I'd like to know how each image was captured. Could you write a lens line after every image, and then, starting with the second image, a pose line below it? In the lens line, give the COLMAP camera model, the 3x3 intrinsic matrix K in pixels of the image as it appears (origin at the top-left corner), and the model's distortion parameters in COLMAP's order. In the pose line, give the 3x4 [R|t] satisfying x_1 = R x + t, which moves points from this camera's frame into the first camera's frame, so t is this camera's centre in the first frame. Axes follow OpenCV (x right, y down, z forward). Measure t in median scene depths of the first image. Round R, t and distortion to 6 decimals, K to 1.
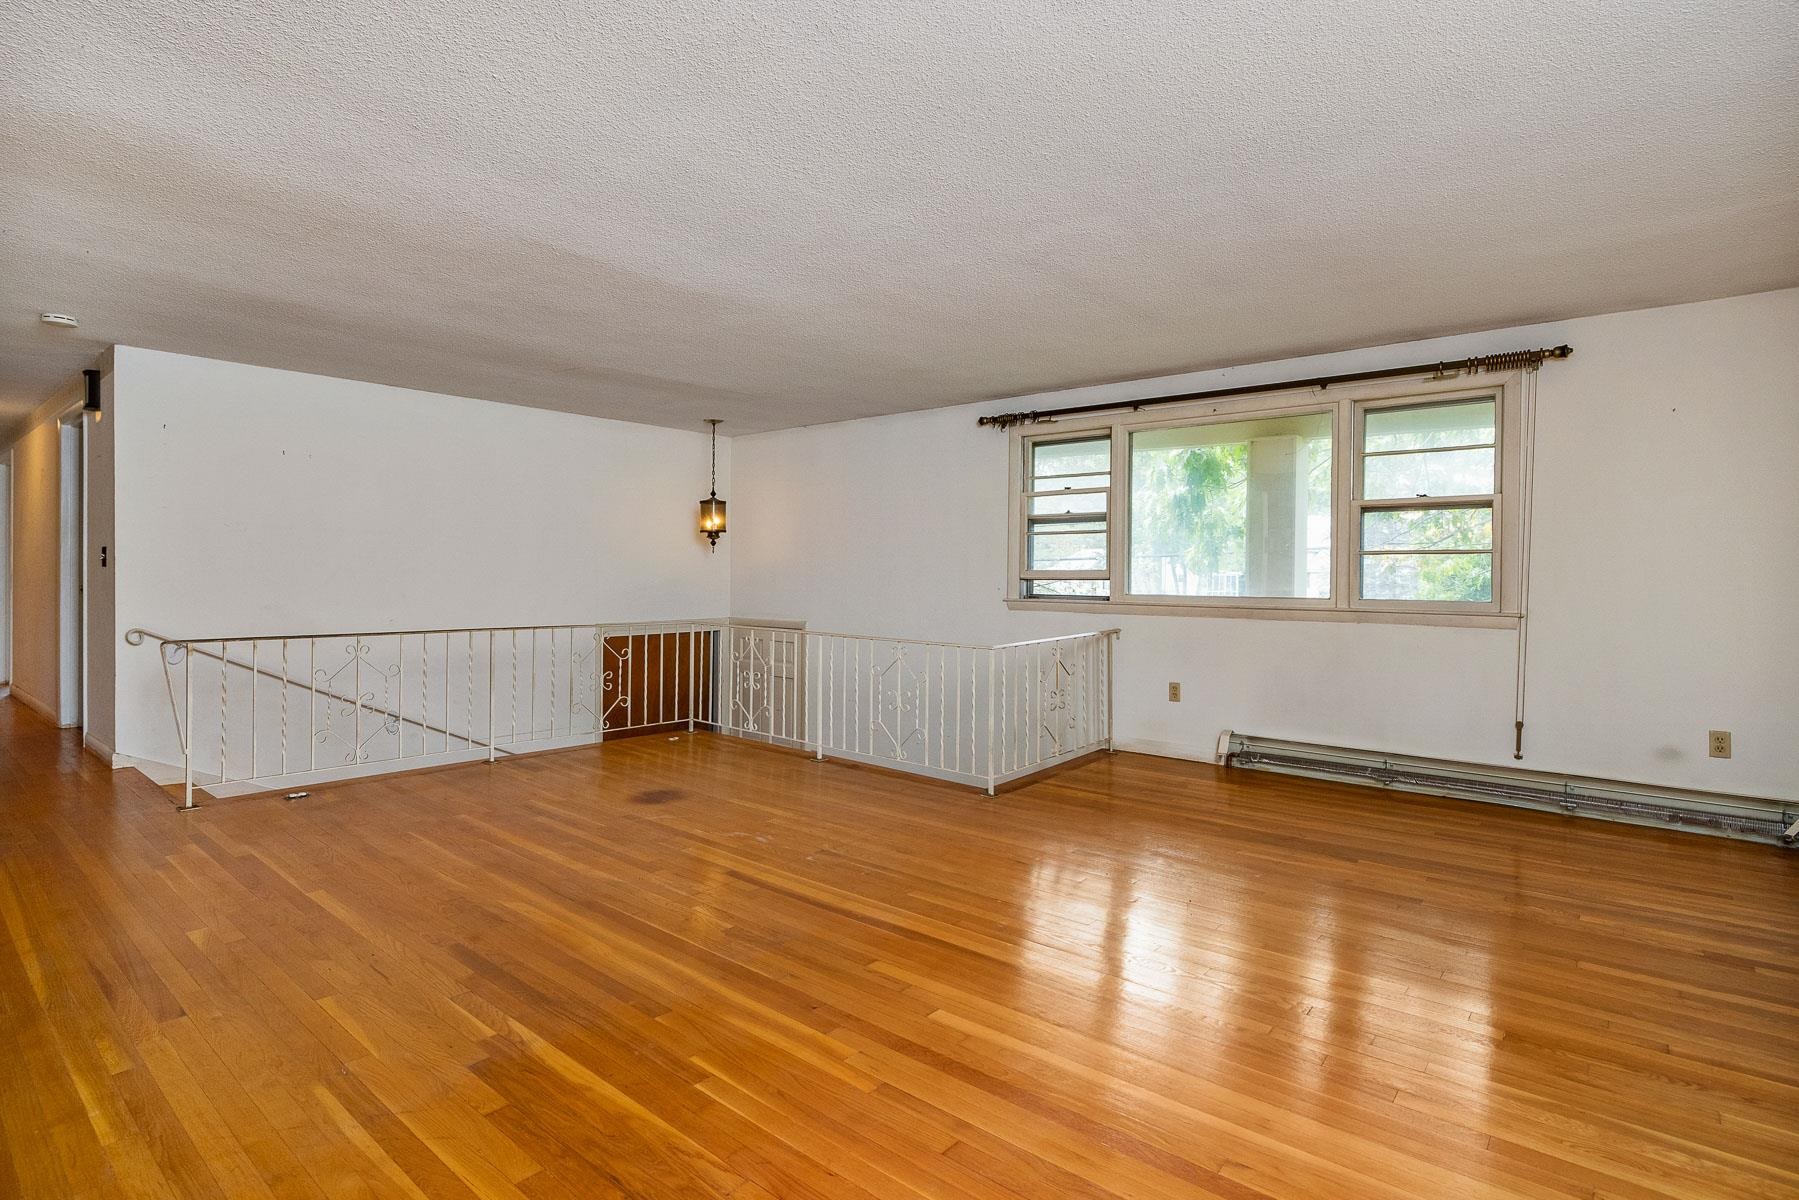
lens RADIAL K [[896.6, 0, 902.2], [0, 896.6, 568.5], [0, 0, 1]] dist [-0.008318, 0.000619]
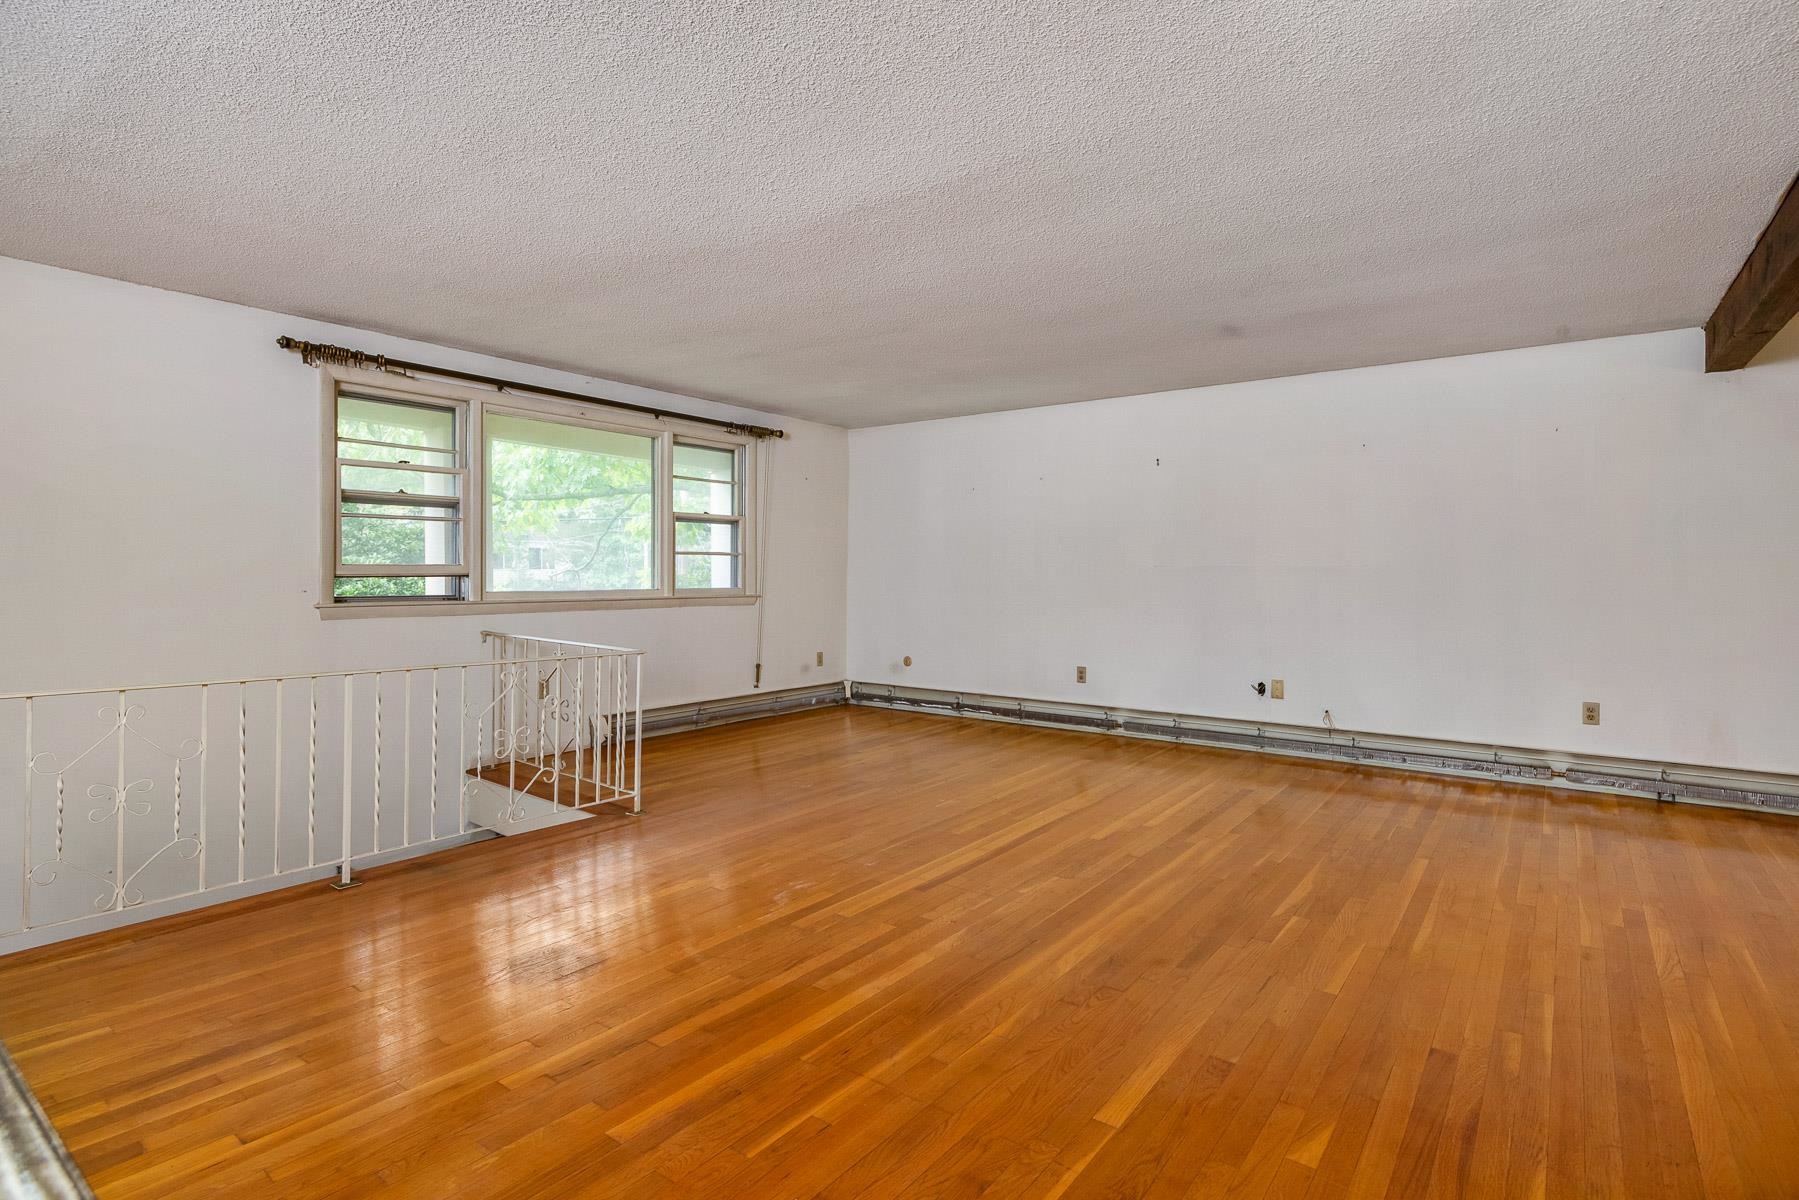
lens RADIAL K [[896.6, 0, 902.2], [0, 896.6, 568.5], [0, 0, 1]] dist [-0.008318, 0.000619]
pose [[-0.060027, -0.005030, 0.998184, -0.801594], [-0.012155, 0.999917, 0.004308, -0.004429], [-0.998123, -0.011874, -0.060083, 0.758724]]
